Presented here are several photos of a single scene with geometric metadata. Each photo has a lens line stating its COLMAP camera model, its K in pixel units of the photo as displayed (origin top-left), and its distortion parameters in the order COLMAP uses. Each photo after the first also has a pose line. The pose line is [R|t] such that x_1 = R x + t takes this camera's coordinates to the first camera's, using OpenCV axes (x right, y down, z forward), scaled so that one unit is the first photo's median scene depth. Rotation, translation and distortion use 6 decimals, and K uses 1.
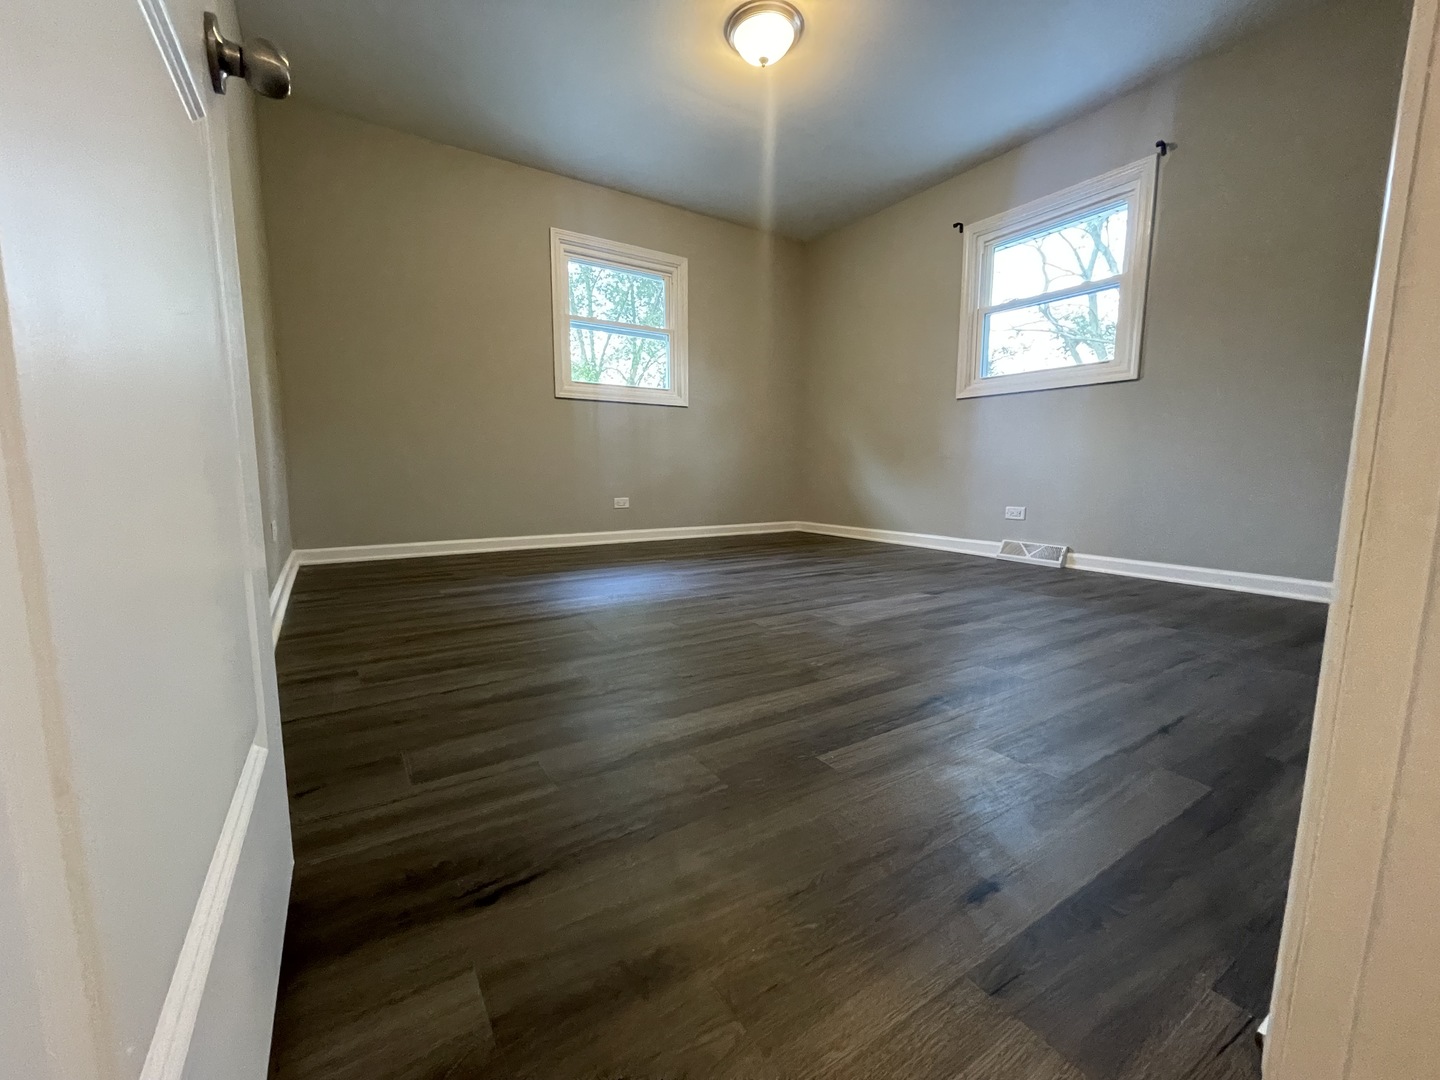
lens RADIAL K [[581.6, 0, 708.2], [0, 581.6, 542.9], [0, 0, 1]] dist [-0.002829, 0.000335]
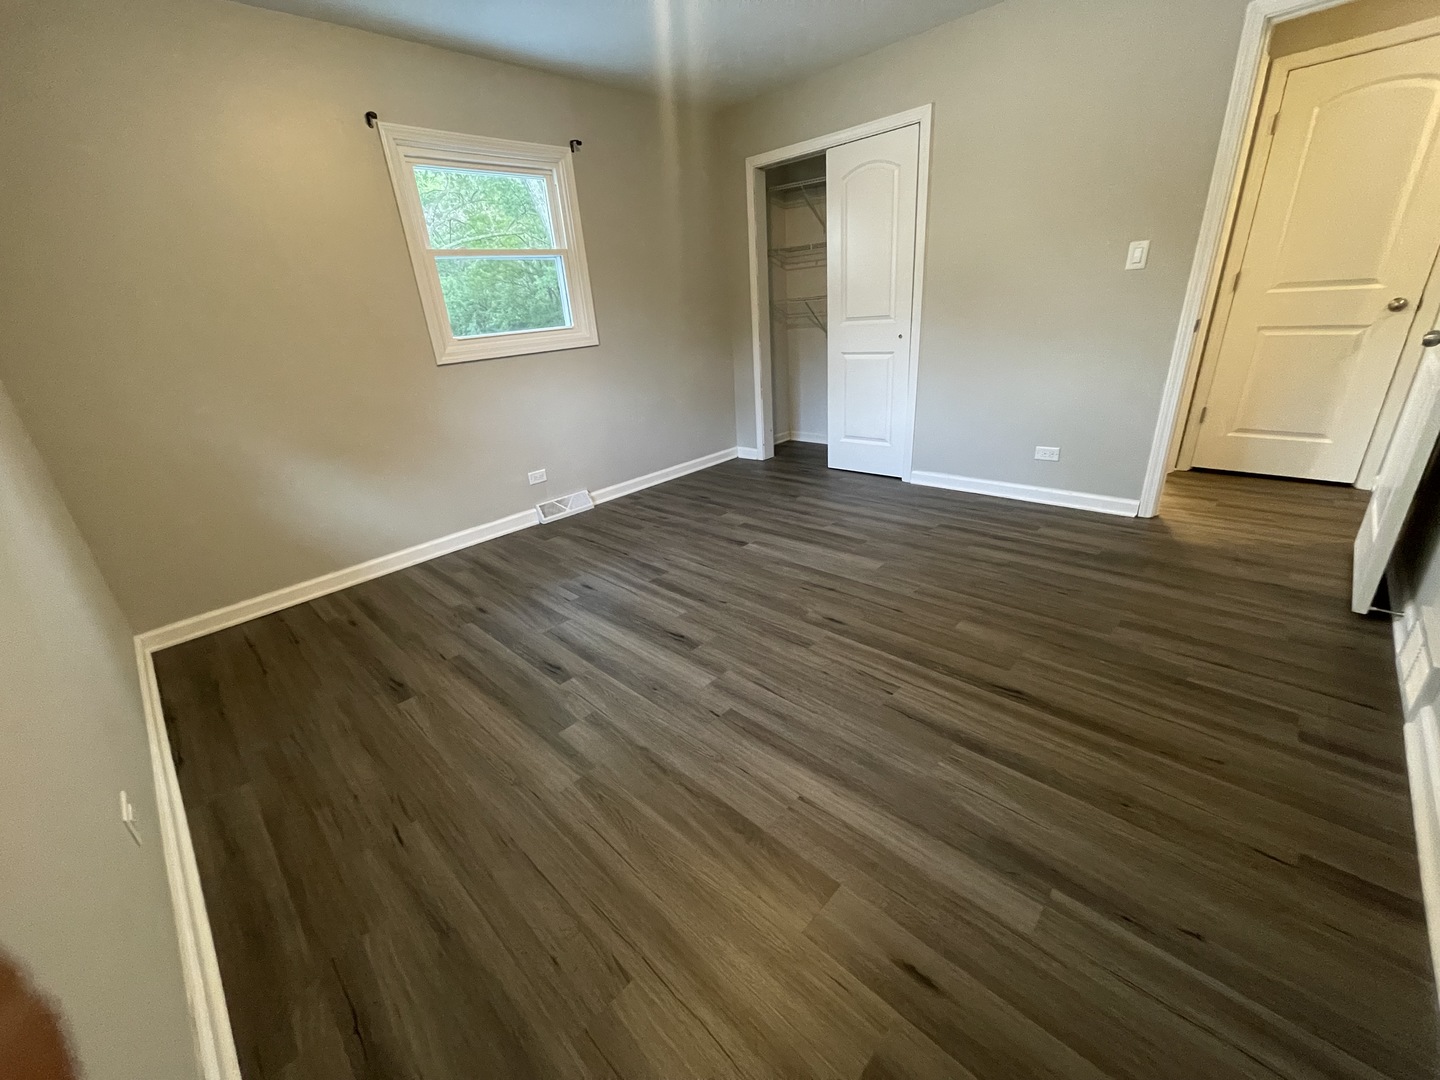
lens RADIAL K [[581.6, 0, 708.2], [0, 581.6, 542.9], [0, 0, 1]] dist [-0.002829, 0.000335]
pose [[-0.226833, -0.366786, 0.902228, -0.516586], [0.194403, 0.890681, 0.410967, -0.317431], [-0.954335, 0.268617, -0.130731, 0.903182]]
